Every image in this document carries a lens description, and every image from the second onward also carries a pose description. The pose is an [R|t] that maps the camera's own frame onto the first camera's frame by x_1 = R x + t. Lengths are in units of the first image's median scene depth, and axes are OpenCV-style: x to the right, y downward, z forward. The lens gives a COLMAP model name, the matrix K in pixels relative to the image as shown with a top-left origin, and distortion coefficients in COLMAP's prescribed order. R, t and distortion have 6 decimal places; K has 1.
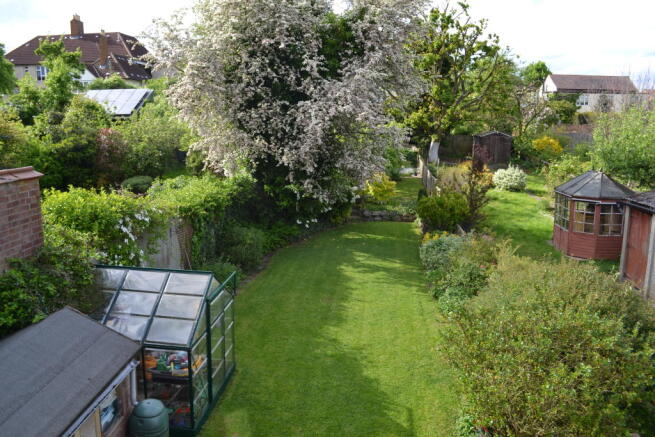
lens RADIAL K [[520.1, 0, 326.8], [0, 520.1, 218.1], [0, 0, 1]] dist [-0.094185, -0.003991]
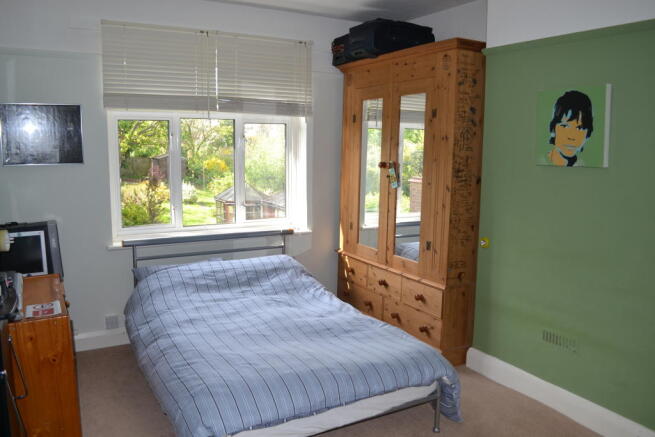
lens RADIAL K [[520.1, 0, 327.4], [0, 520.1, 219.5], [0, 0, 1]] dist [-0.094185, -0.003991]
pose [[0.827260, -0.065962, 0.557933, -0.032165], [0.087886, 0.996051, -0.012551, 0.022298], [-0.554903, 0.059417, 0.829791, -0.141689]]
